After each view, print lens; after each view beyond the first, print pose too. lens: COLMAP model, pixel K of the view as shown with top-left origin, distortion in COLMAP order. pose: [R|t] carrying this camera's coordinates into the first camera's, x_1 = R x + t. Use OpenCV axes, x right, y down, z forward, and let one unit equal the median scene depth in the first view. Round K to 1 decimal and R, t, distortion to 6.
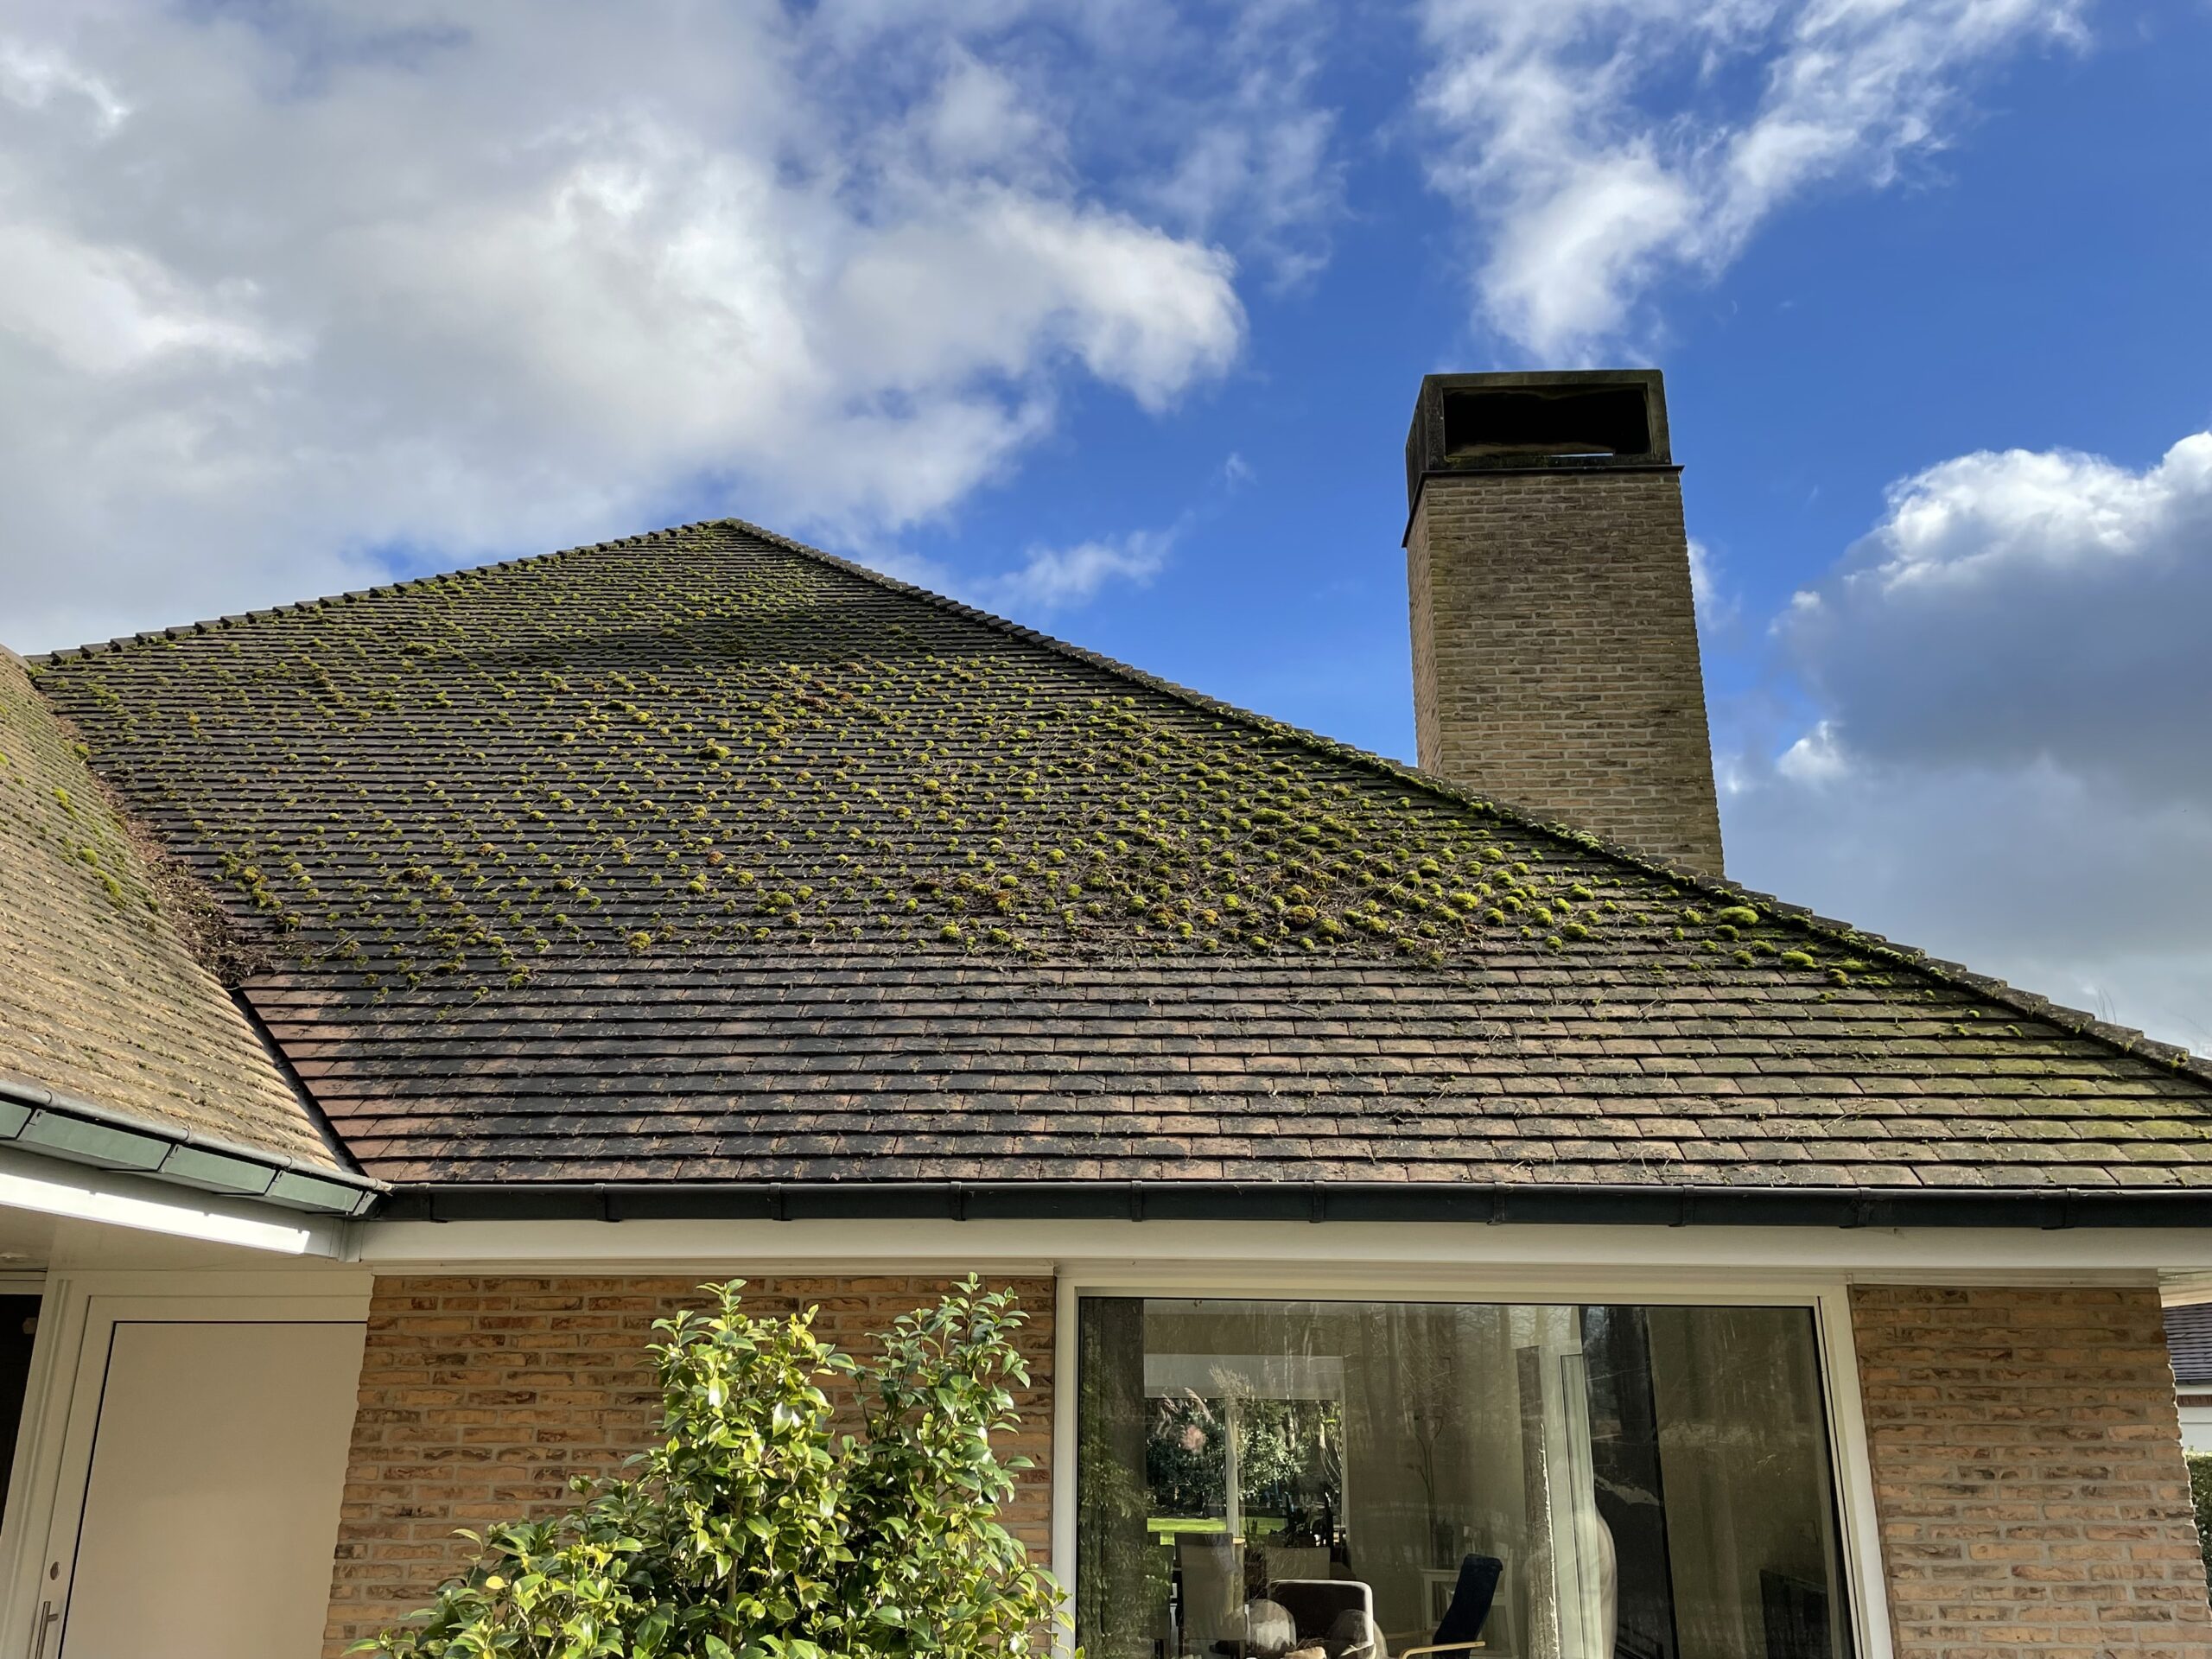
lens RADIAL K [[1754.0, 0, 1106.0], [0, 1754.0, 829.5], [0, 0, 1]] dist [0.060790, -0.000395]
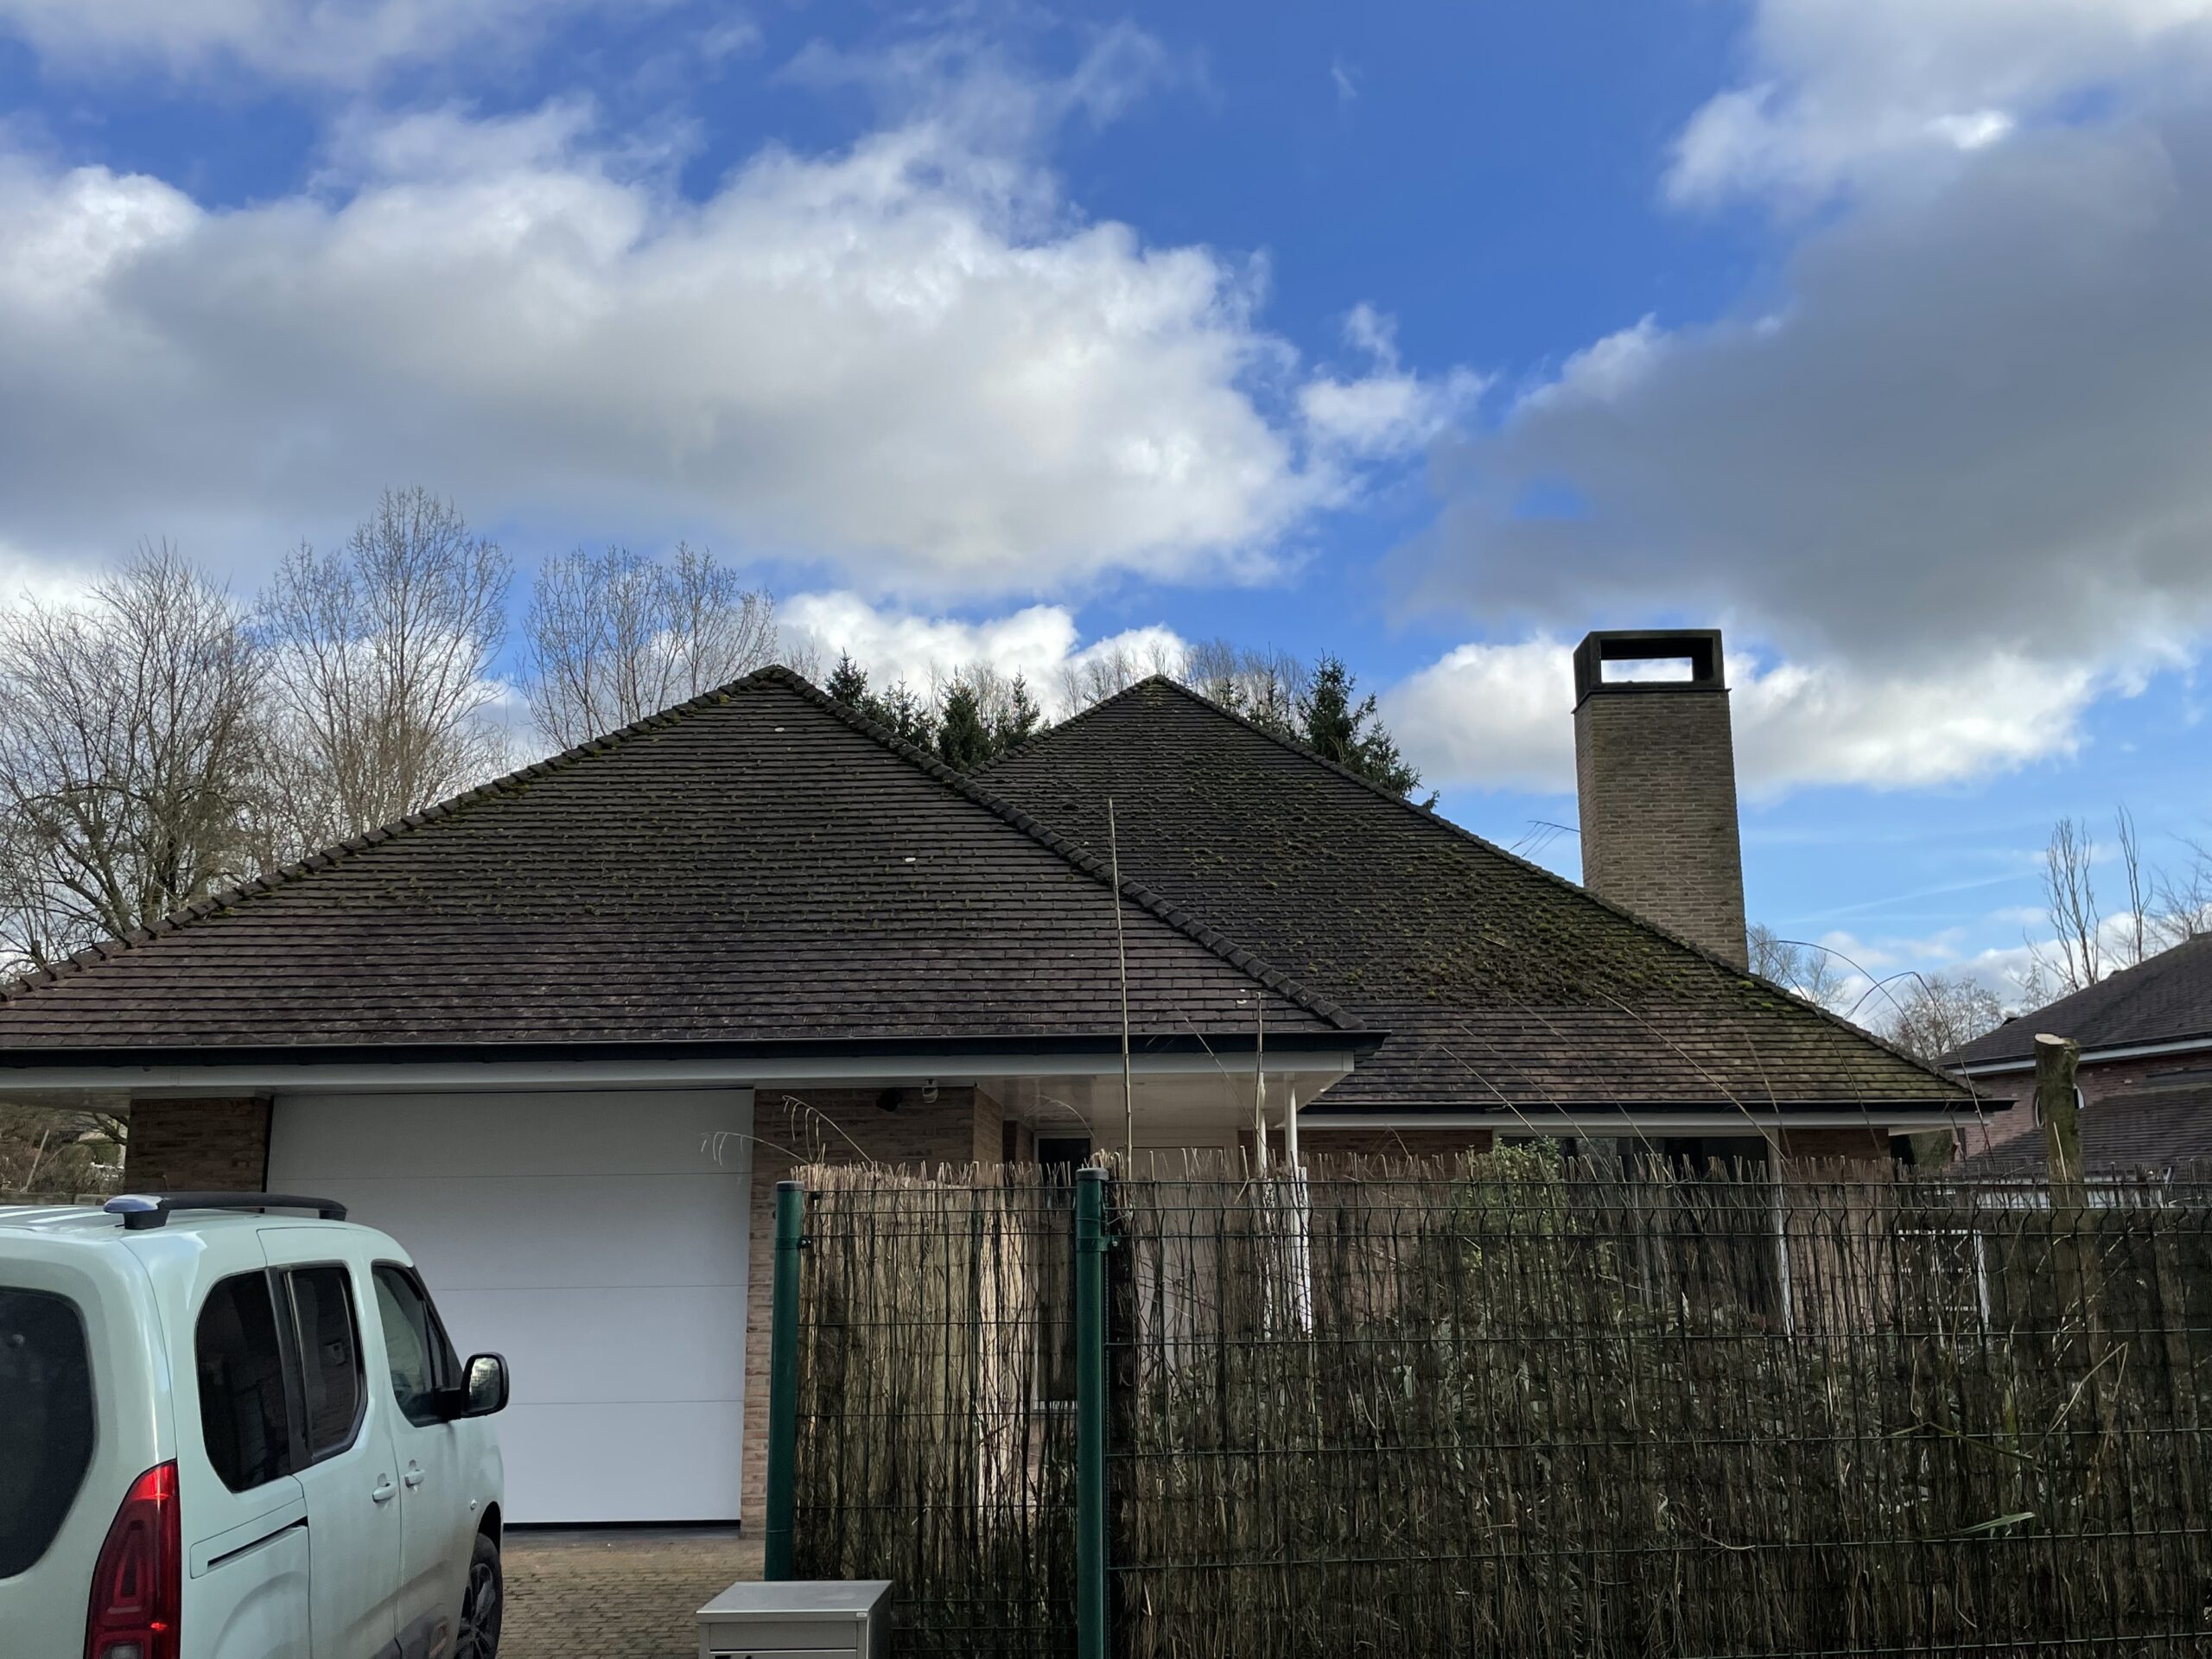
lens RADIAL K [[2093.2, 0, 1106.0], [0, 2093.2, 829.5], [0, 0, 1]] dist [0.050123, -0.001684]
pose [[0.999351, -0.007169, 0.035303, -0.422747], [0.002700, 0.992148, 0.125041, -0.352864], [-0.035922, -0.124864, 0.991523, -1.226934]]
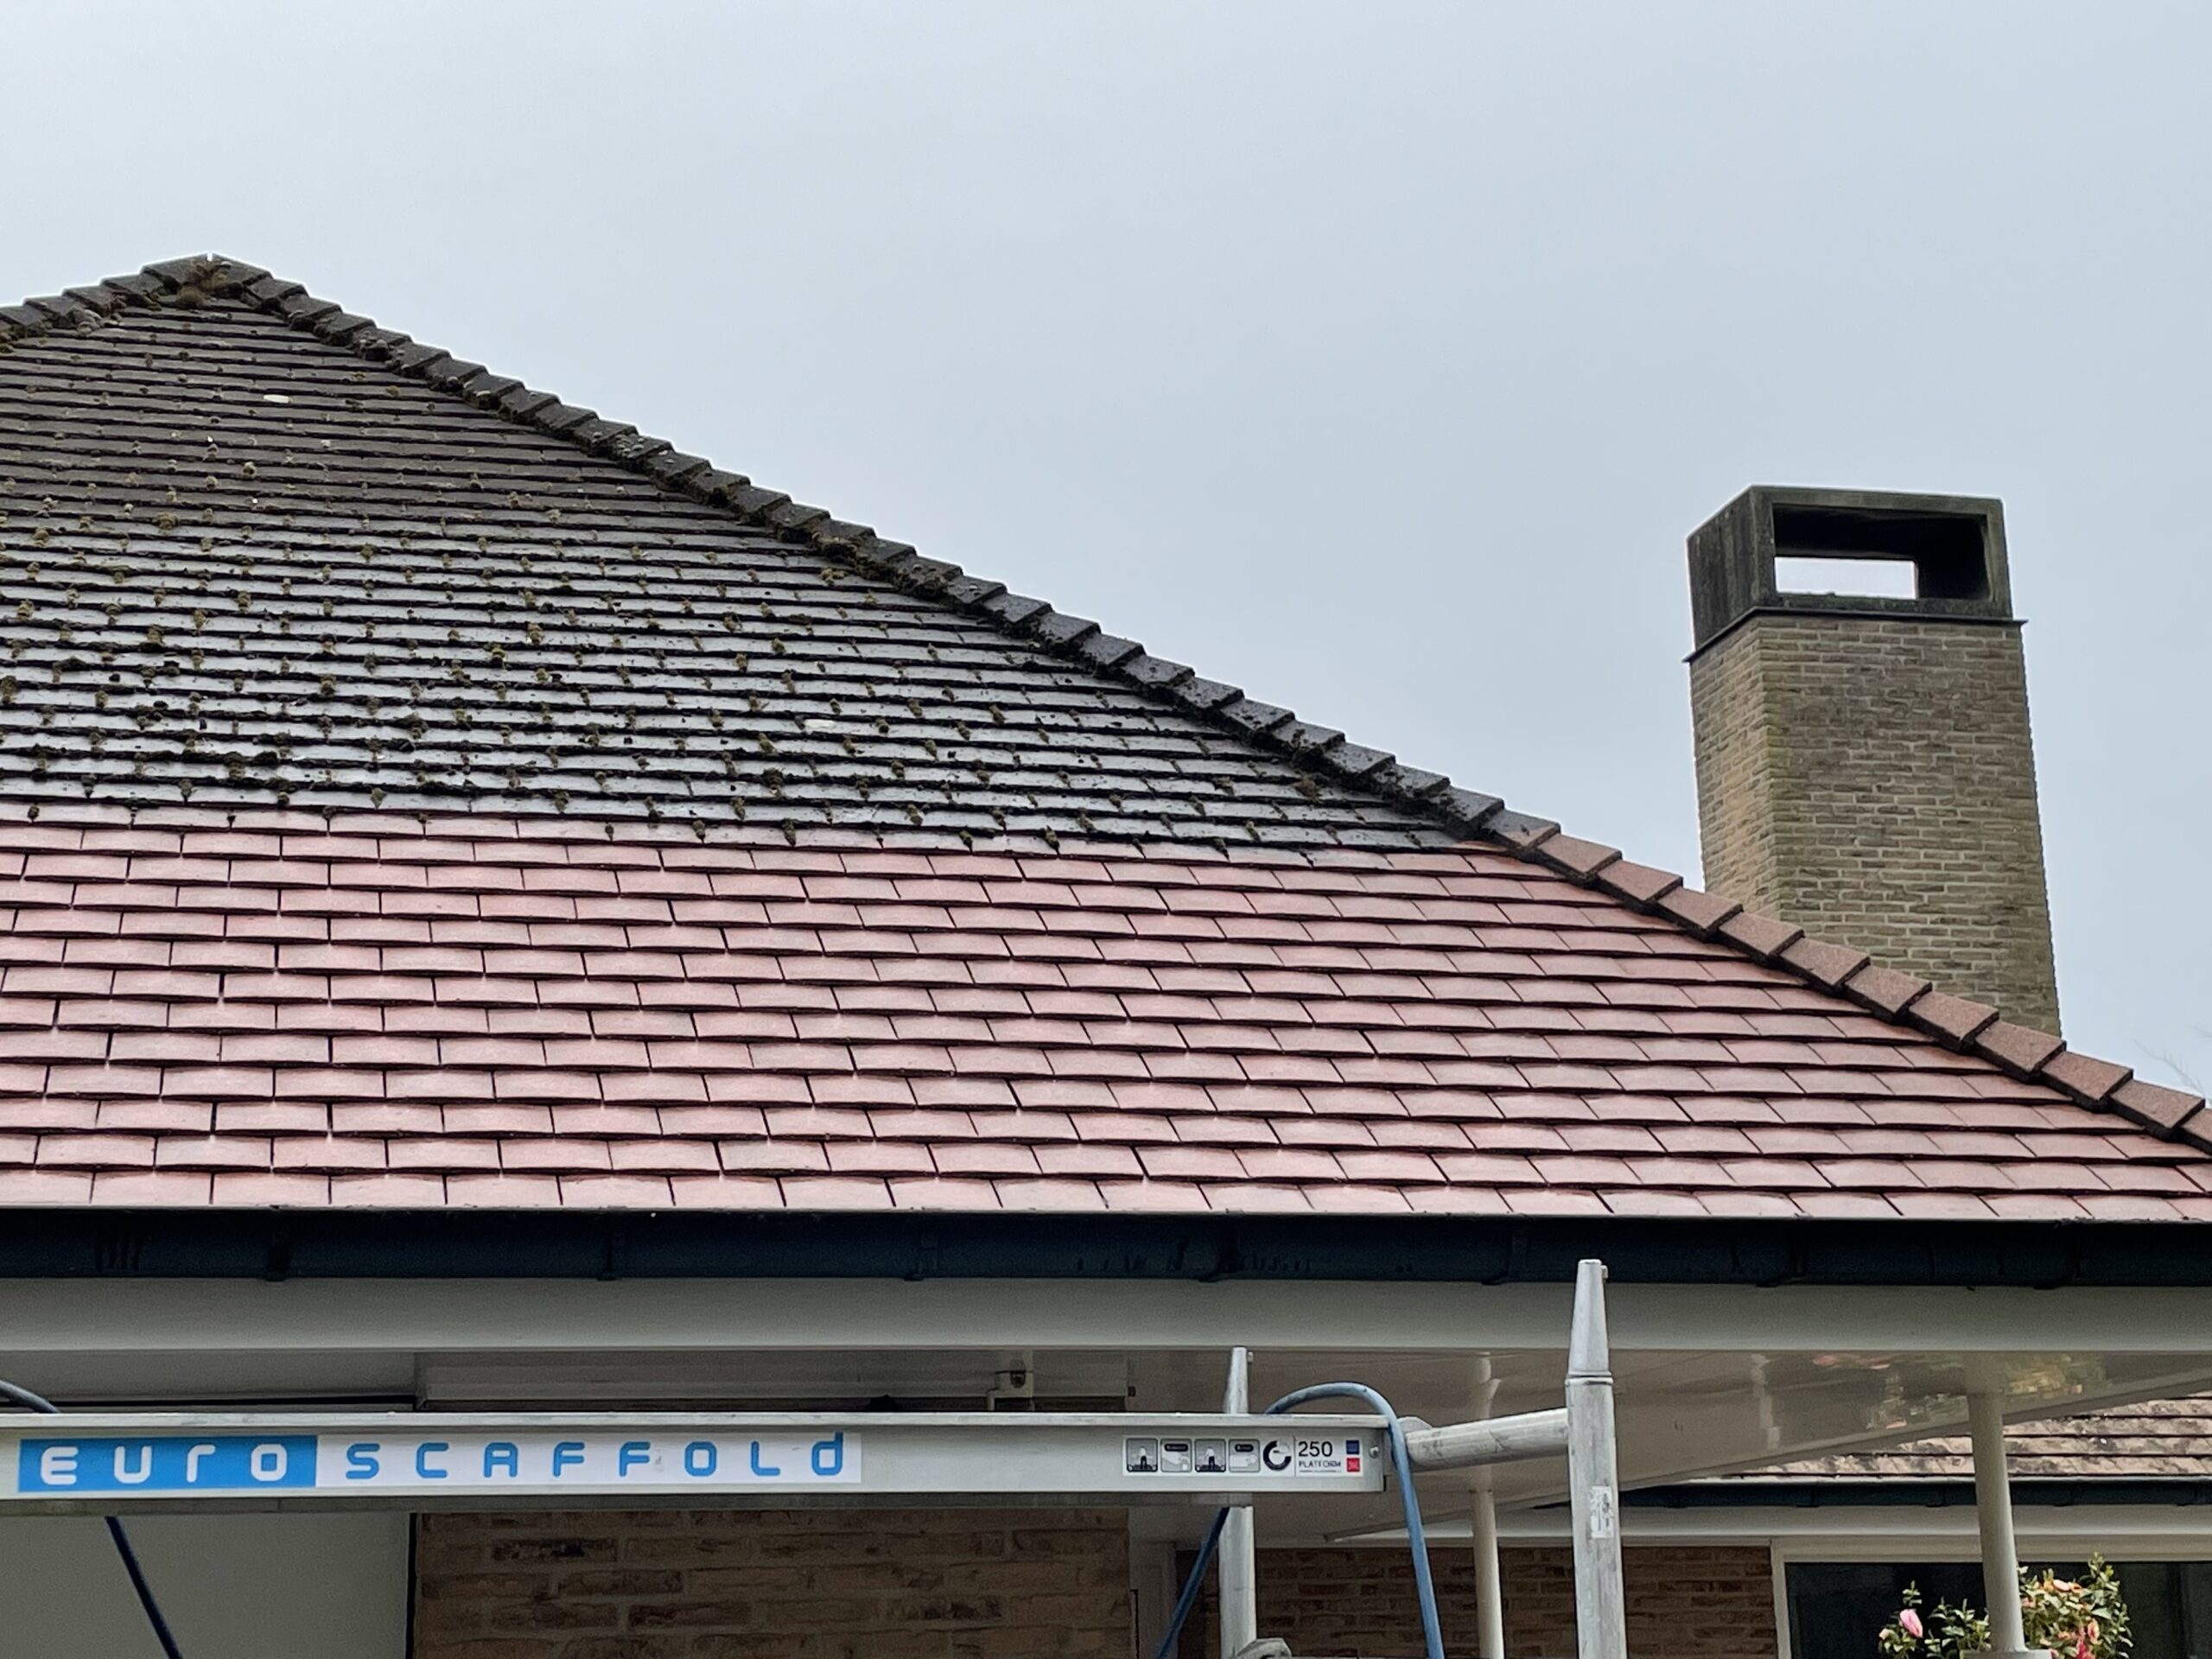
lens RADIAL K [[3577.3, 0, 1106.0], [0, 3577.3, 829.5], [0, 0, 1]] dist [0.188609, -0.323039]
pose [[0.957354, 0.040326, 0.286088, -0.664281], [-0.060570, 0.996220, 0.062265, -0.195541], [-0.282496, -0.076939, 0.956178, -0.646585]]
